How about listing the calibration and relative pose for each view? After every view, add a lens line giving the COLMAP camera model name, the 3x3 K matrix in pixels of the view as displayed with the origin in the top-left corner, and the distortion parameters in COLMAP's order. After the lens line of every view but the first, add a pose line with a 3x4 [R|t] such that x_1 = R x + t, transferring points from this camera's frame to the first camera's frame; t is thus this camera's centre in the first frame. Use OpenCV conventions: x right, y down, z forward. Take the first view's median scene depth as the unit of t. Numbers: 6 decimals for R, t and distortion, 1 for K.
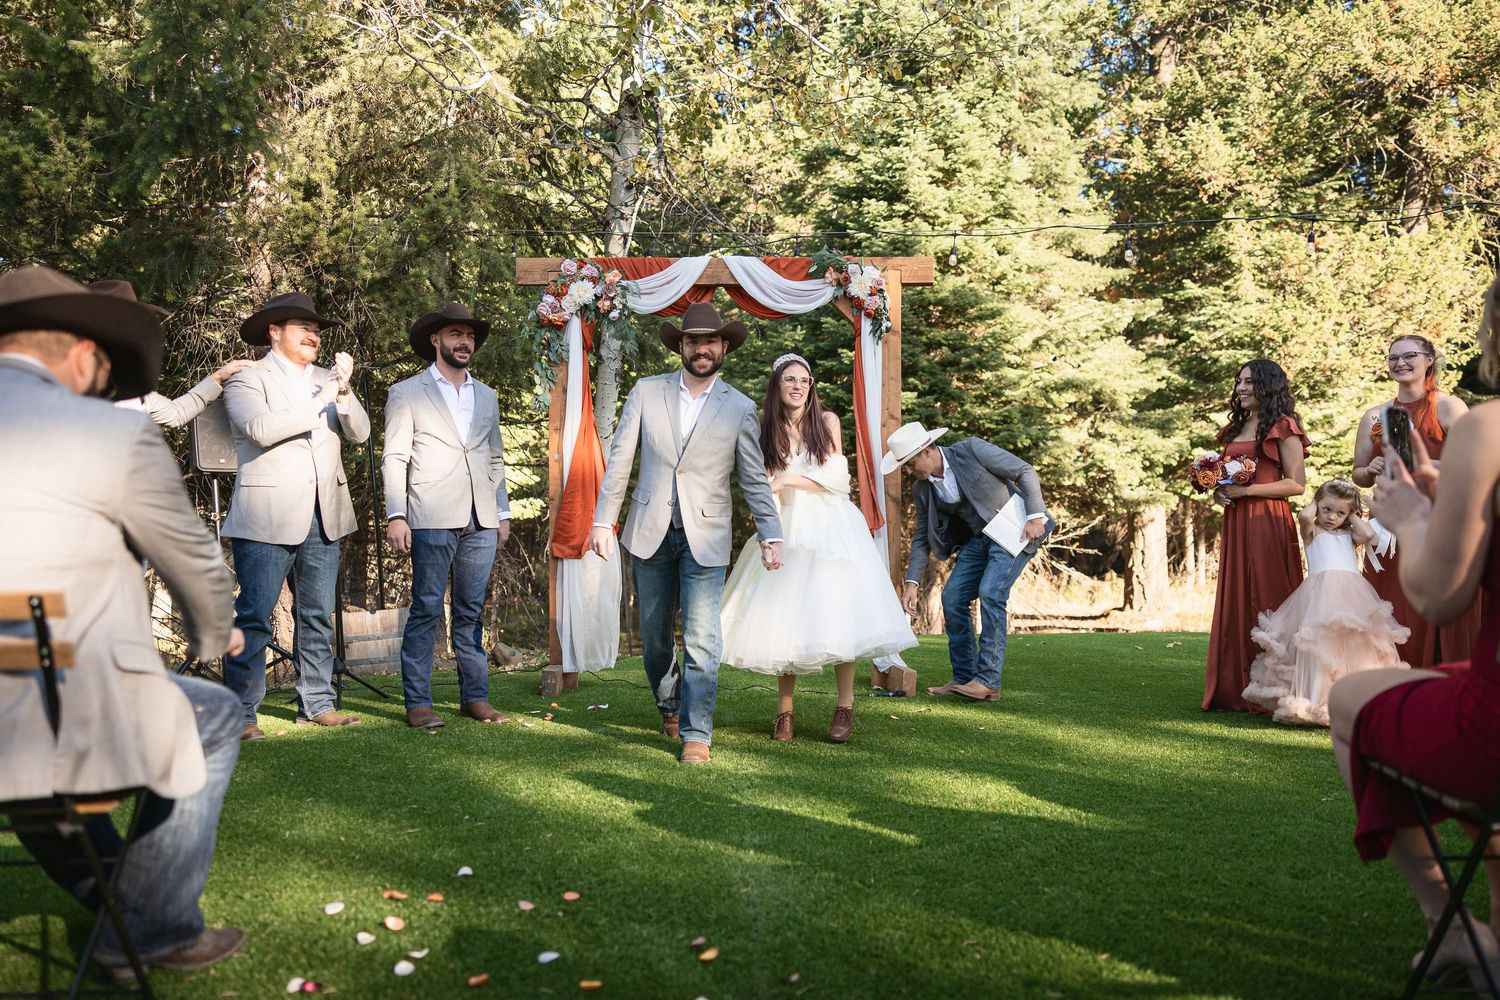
lens RADIAL K [[1211.6, 0, 750.0], [0, 1211.6, 500.0], [0, 0, 1]] dist [0.003801, -0.001016]
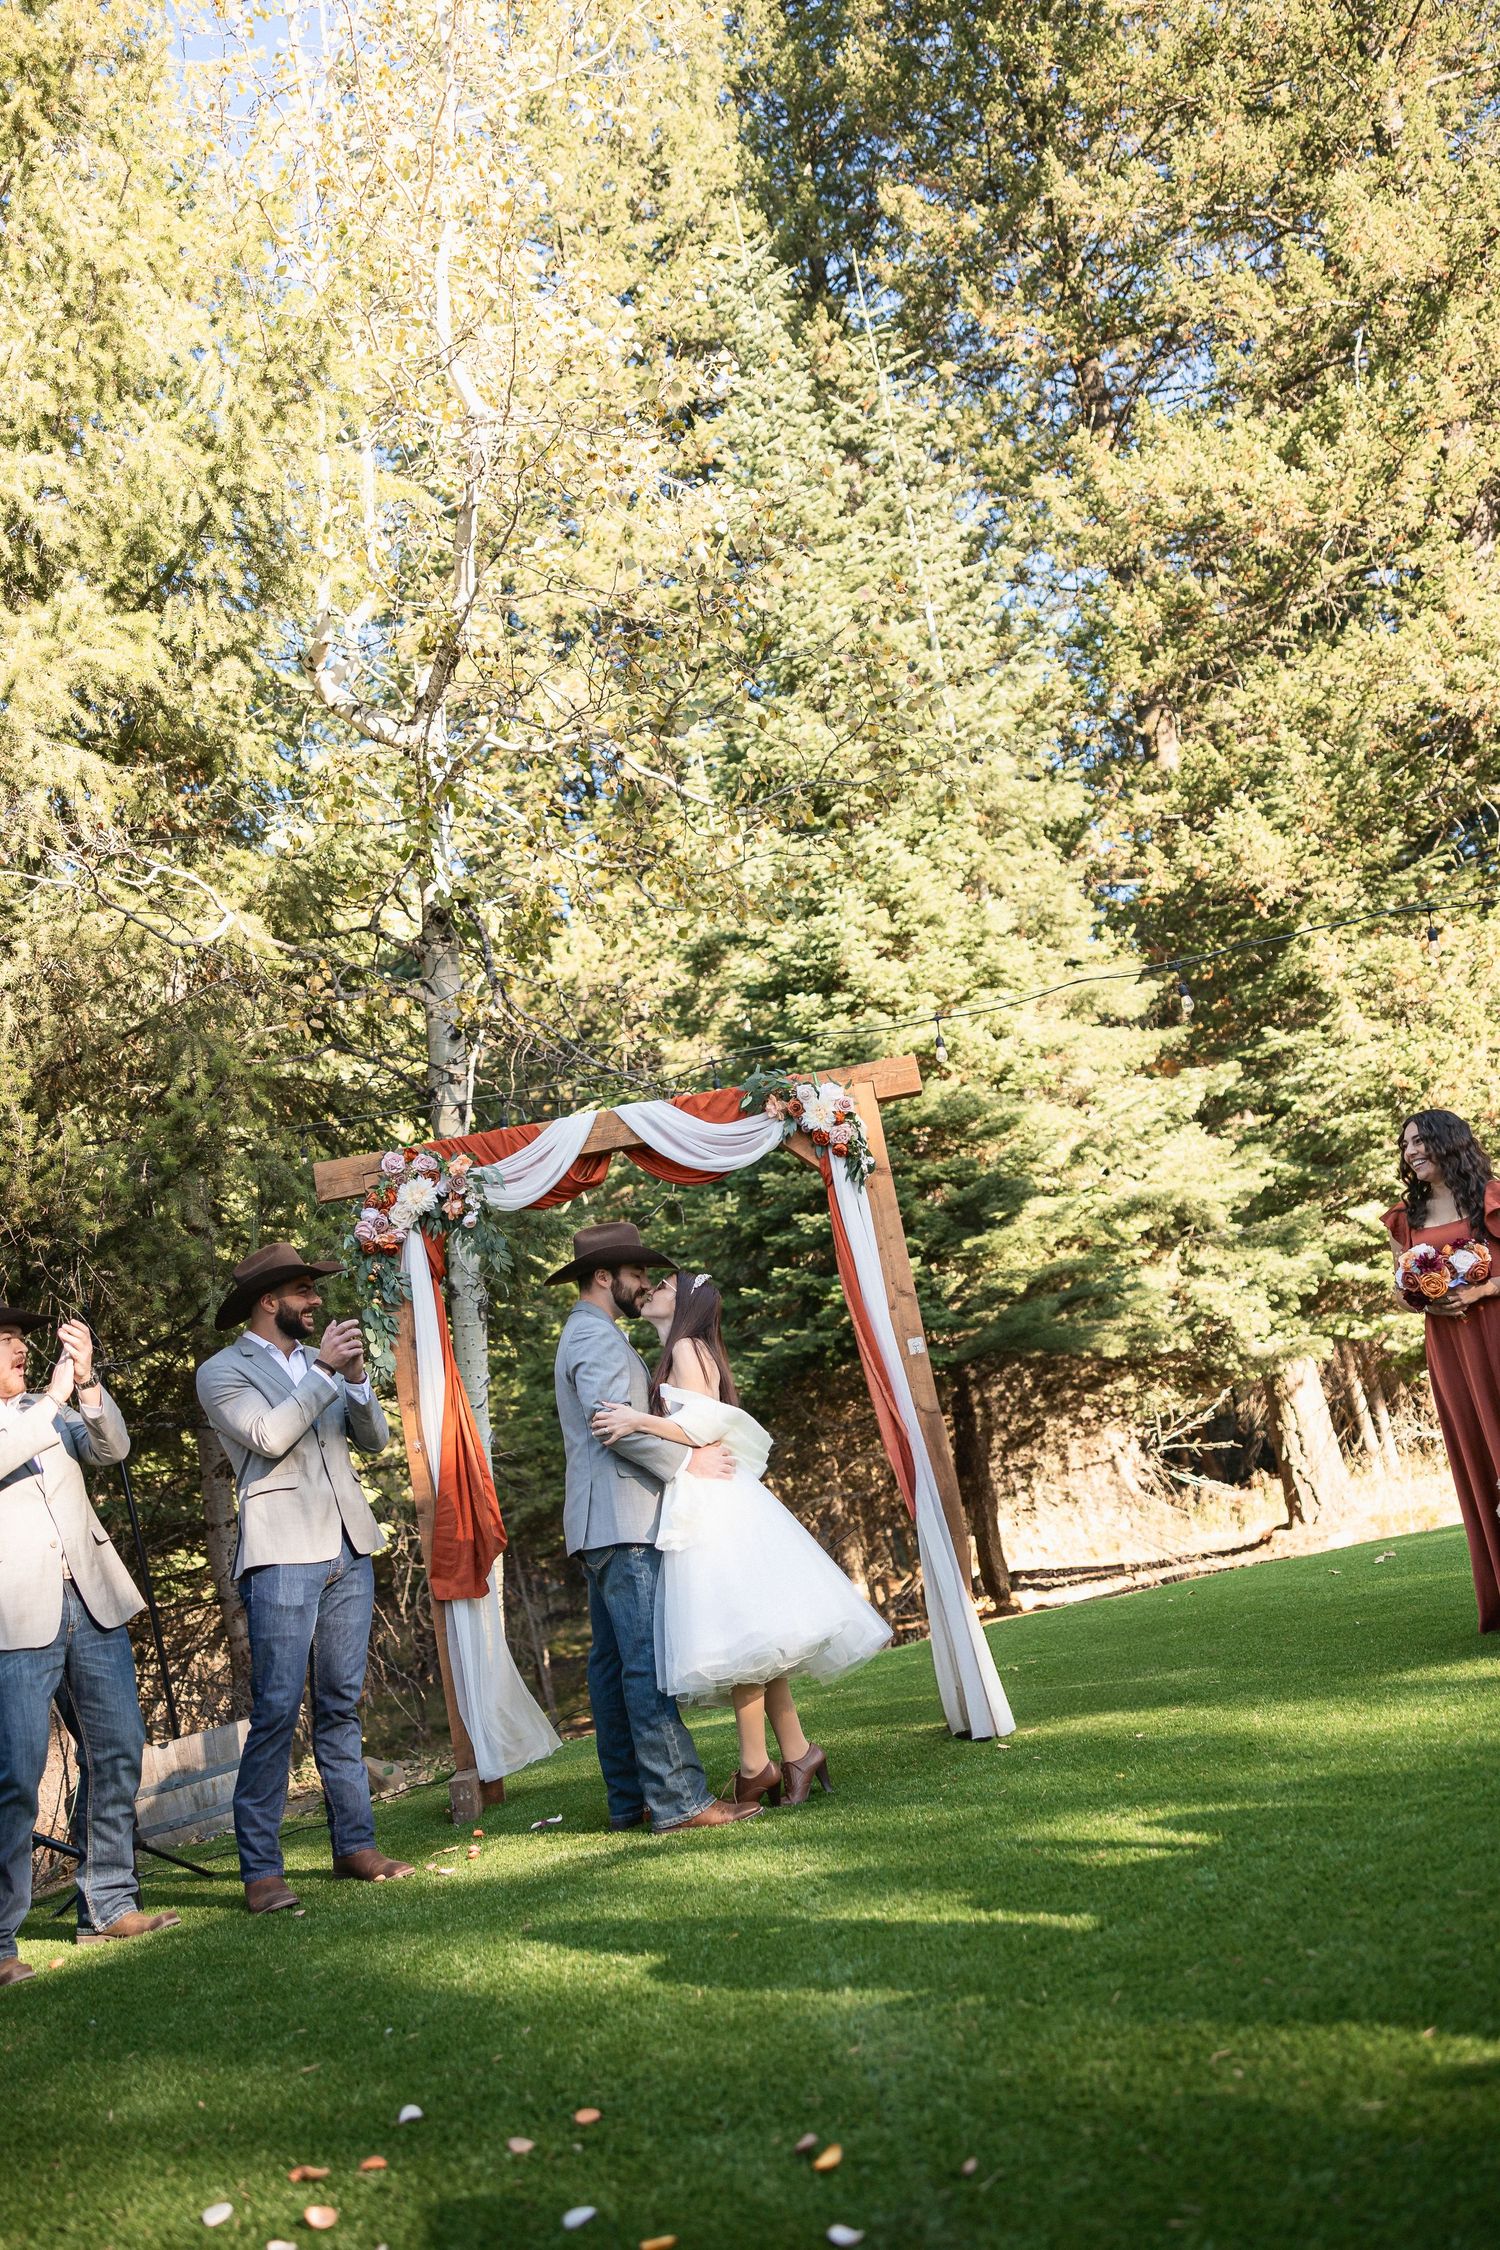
lens RADIAL K [[1820.0, 0, 750.0], [0, 1820.0, 1125.0], [0, 0, 1]] dist [0.003297, -0.000572]
pose [[0.982305, -0.177284, 0.060392, -0.002651], [0.185314, 0.966731, -0.176324, 0.000984], [-0.027124, 0.184396, 0.982478, -0.002447]]
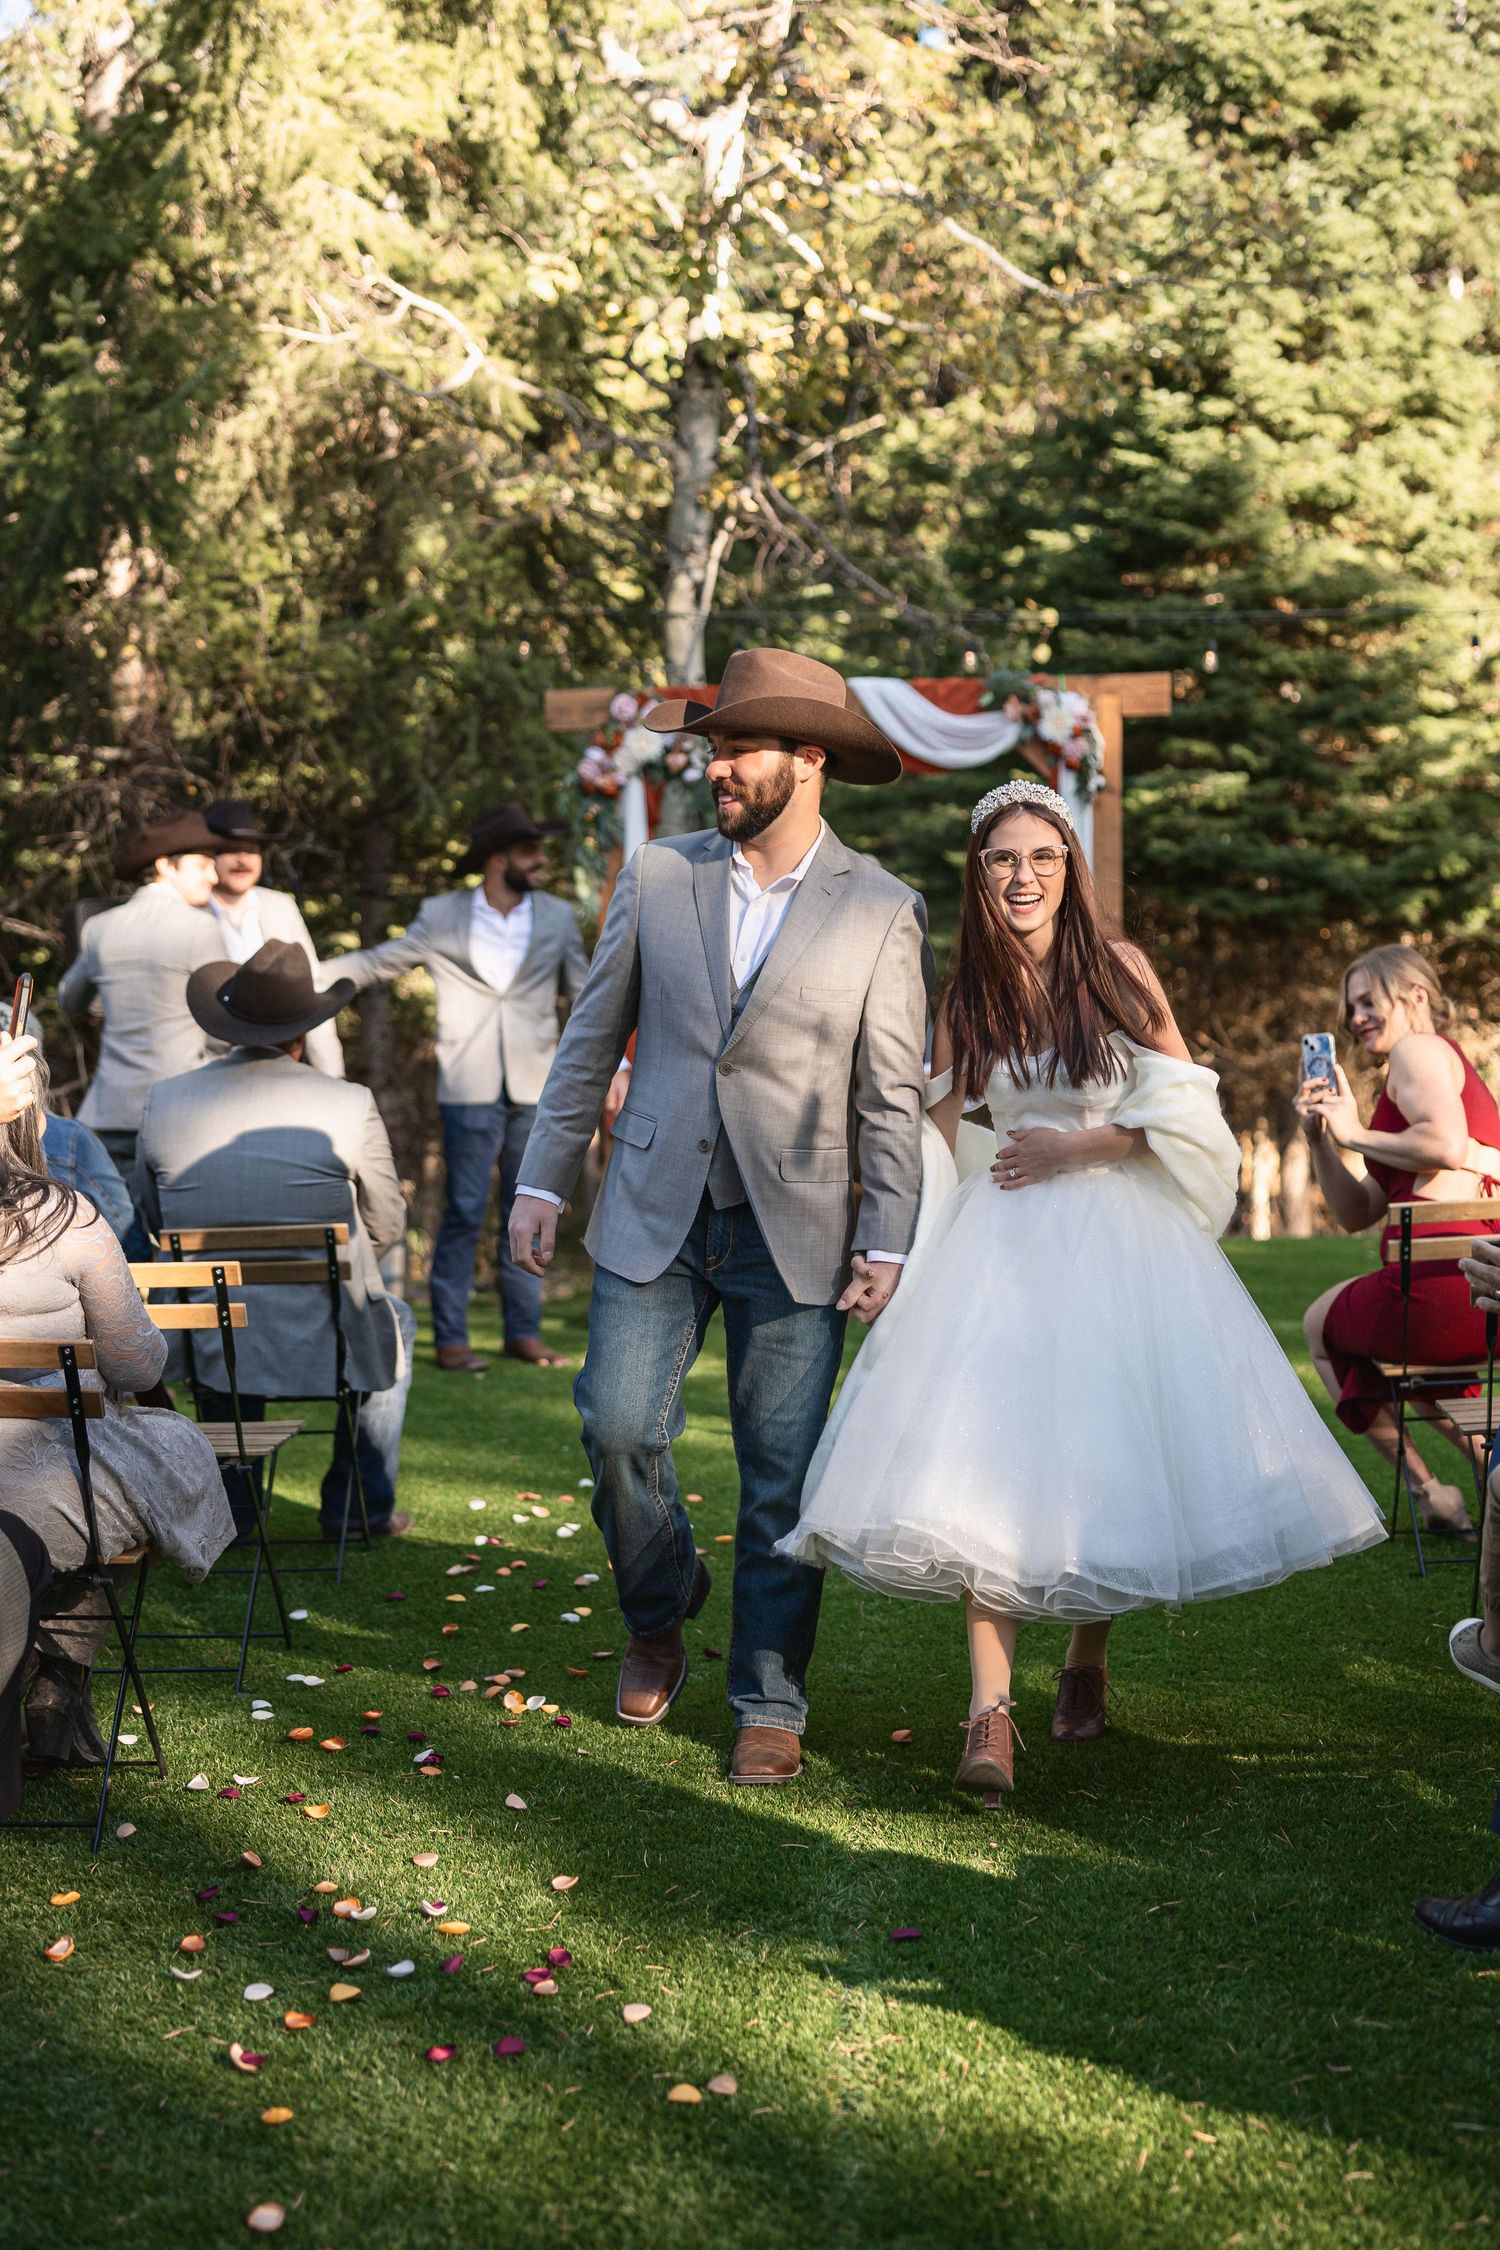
lens RADIAL K [[2527.3, 0, 750.0], [0, 2527.3, 1125.0], [0, 0, 1]] dist [0.003775, 0.003238]
pose [[0.996882, -0.012750, -0.077864, 0.006784], [0.017862, 0.997705, 0.065320, -0.012202], [0.076852, -0.066507, 0.994822, -0.101077]]
